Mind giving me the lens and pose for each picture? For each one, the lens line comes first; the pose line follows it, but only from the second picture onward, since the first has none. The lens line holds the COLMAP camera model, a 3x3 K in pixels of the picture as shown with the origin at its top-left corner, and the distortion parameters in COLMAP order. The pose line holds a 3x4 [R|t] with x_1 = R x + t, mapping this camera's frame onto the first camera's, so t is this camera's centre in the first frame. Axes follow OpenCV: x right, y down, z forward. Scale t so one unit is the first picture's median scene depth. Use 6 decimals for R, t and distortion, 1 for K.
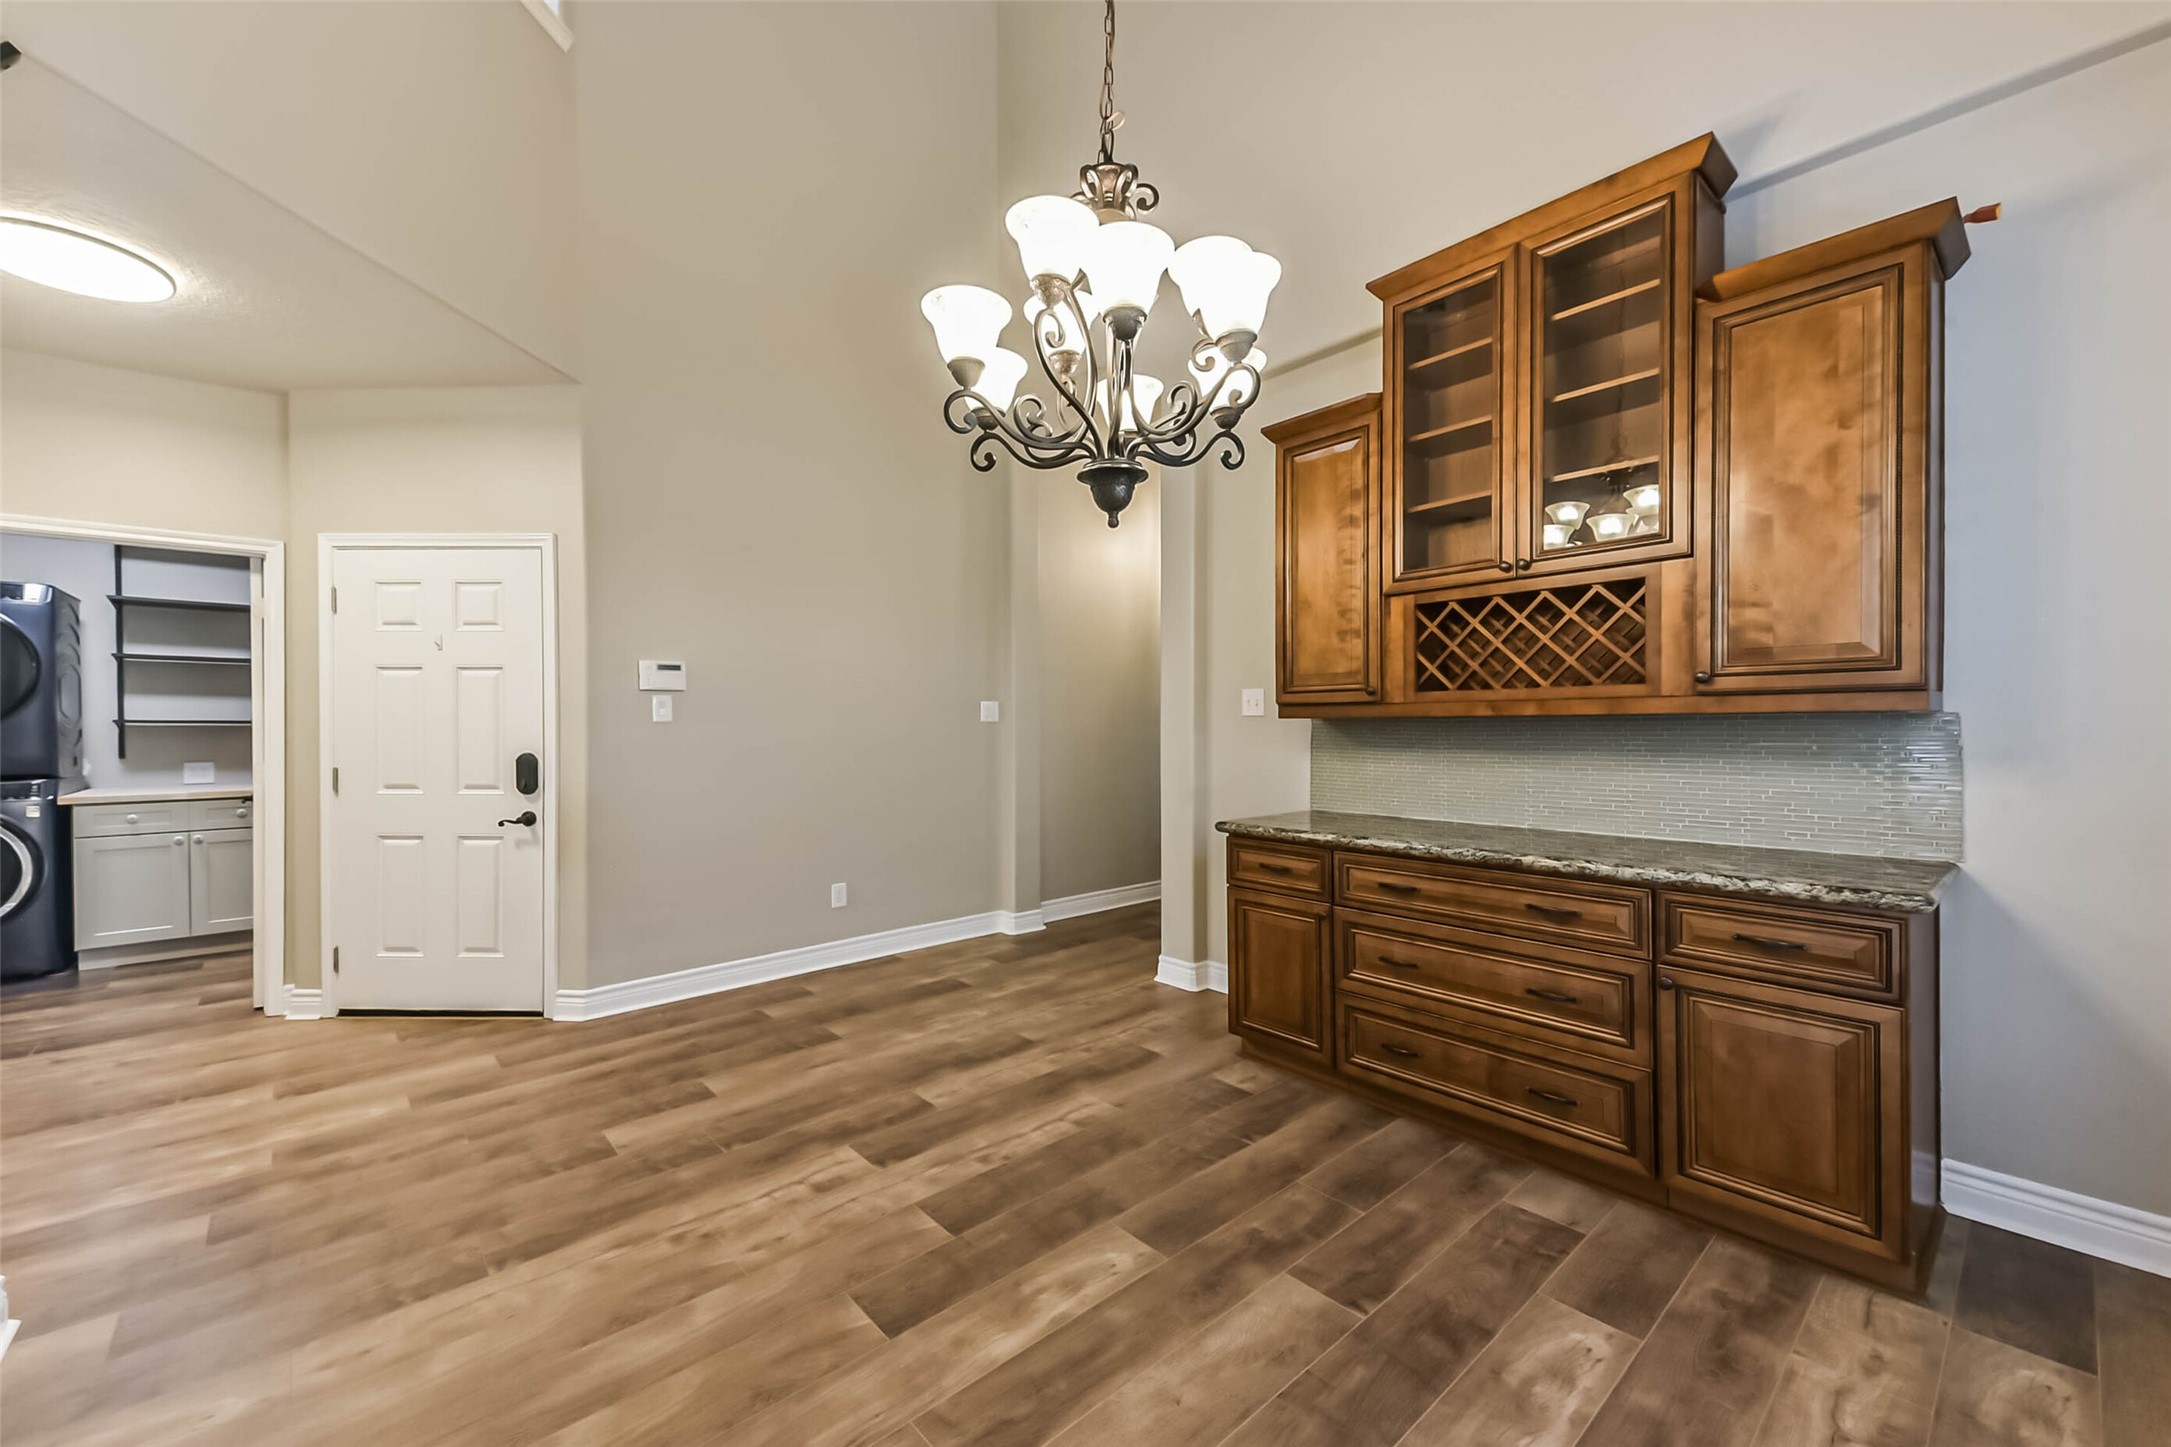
lens RADIAL K [[841.4, 0, 1087.0], [0, 841.4, 728.9], [0, 0, 1]] dist [0.072992, -0.028796]
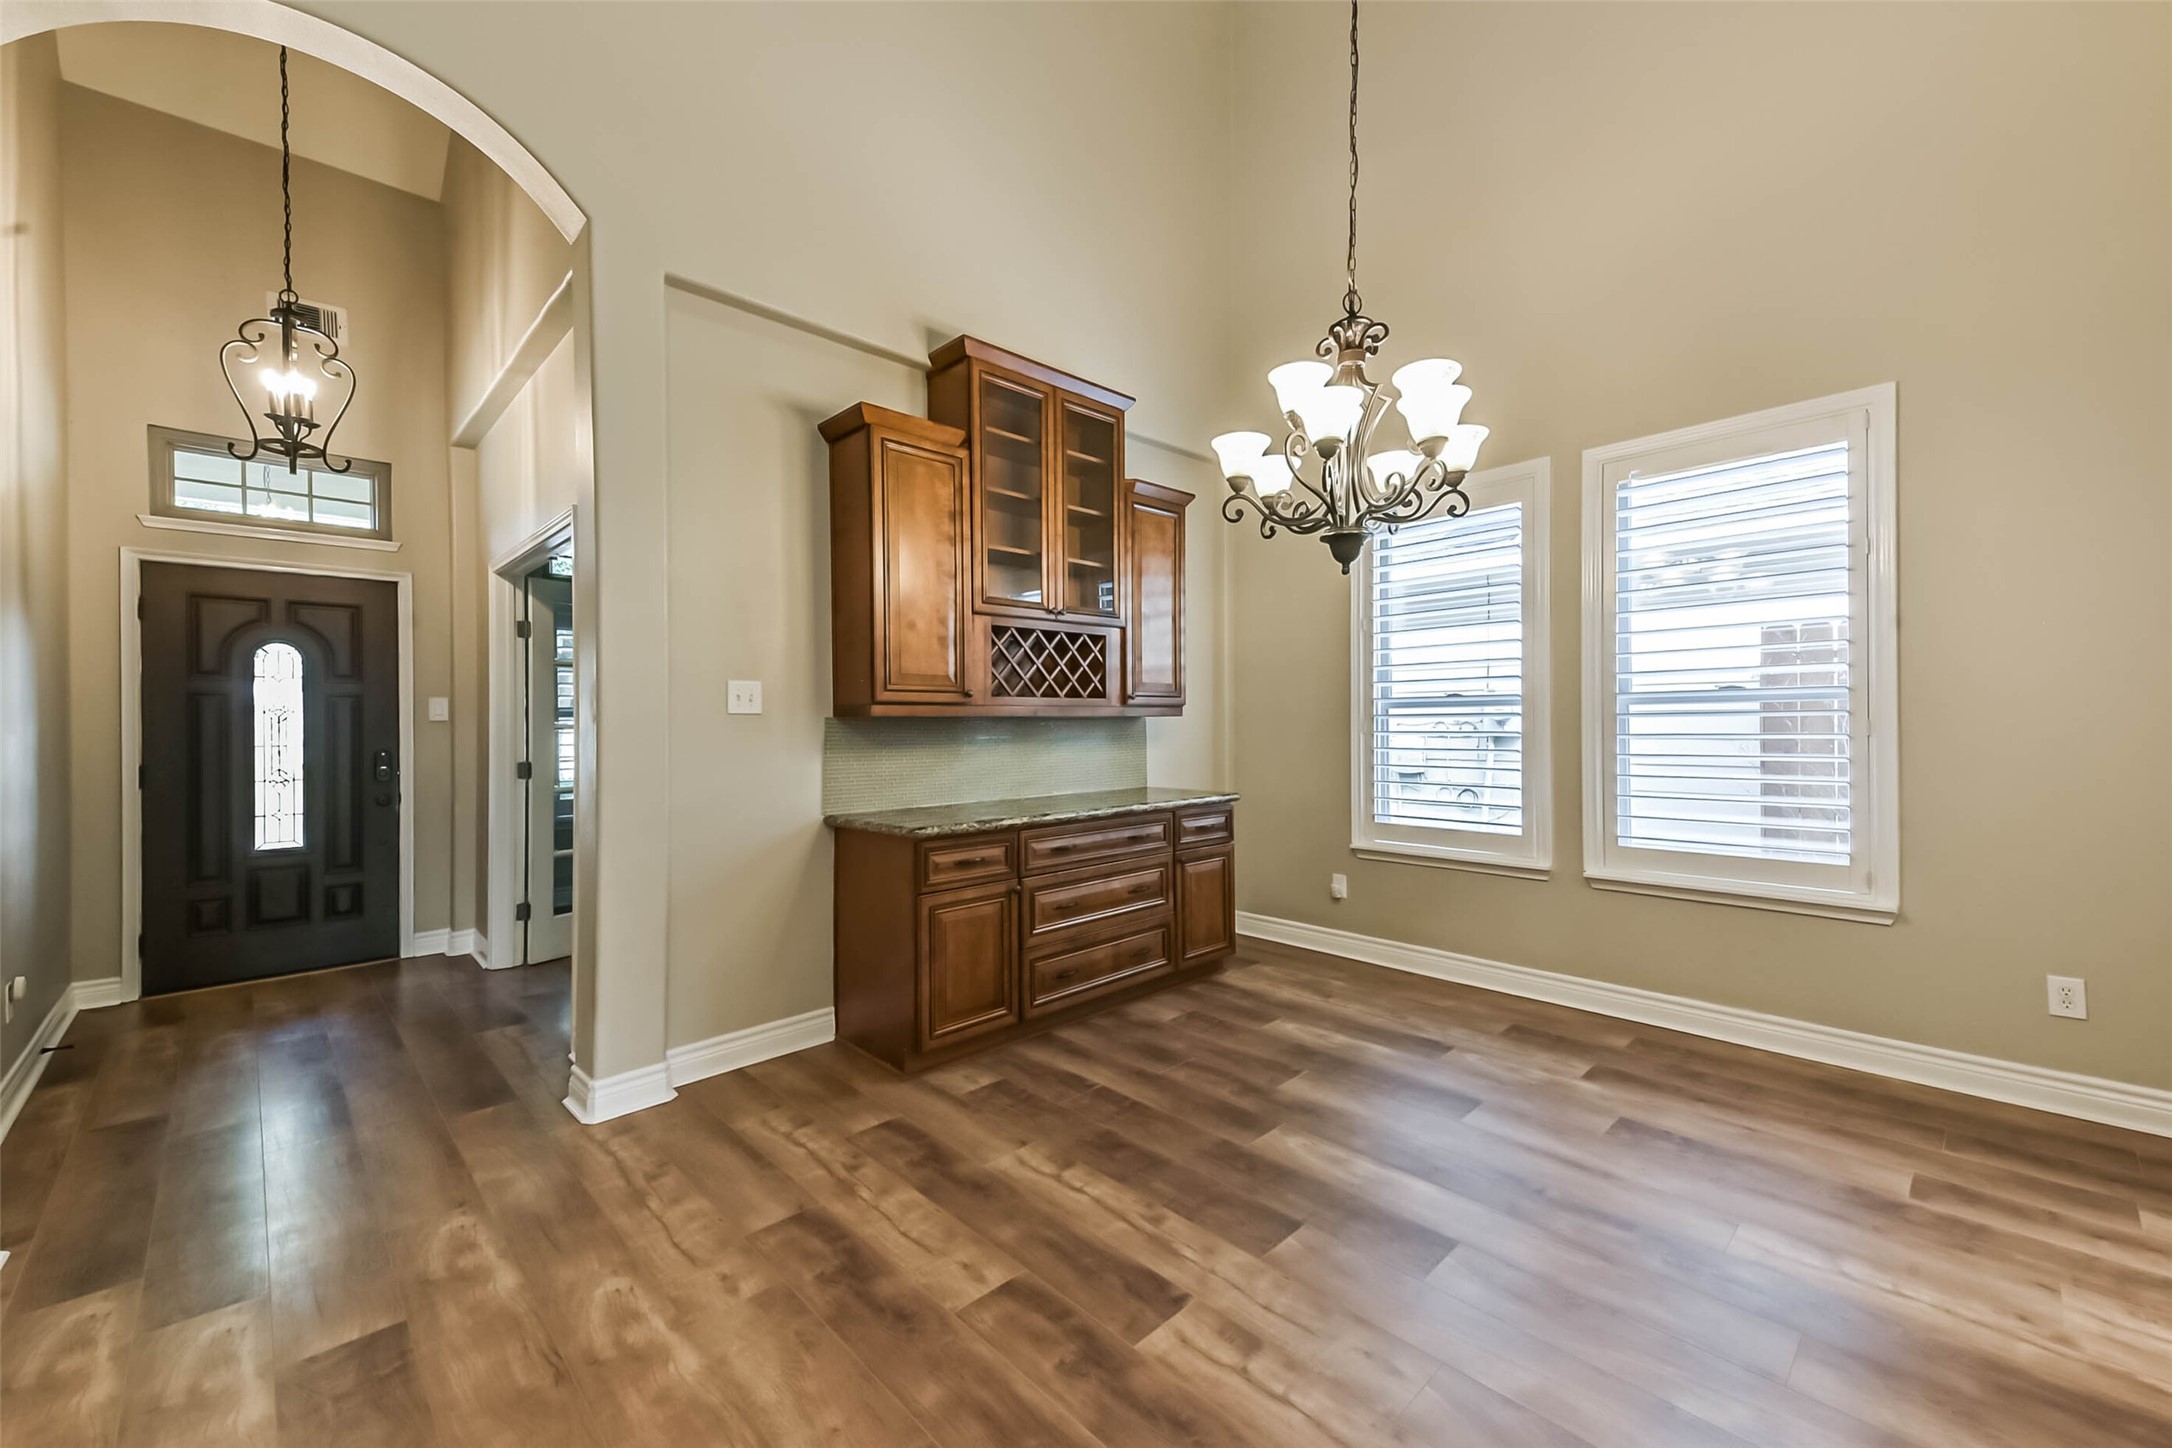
lens RADIAL K [[867.3, 0, 1054.0], [0, 867.3, 717.8], [0, 0, 1]] dist [0.063373, -0.020781]
pose [[-0.023621, 0.010090, 0.999670, -0.942473], [0.011837, 0.999882, -0.009812, 0.001298], [-0.999651, 0.011601, -0.023738, 1.035257]]
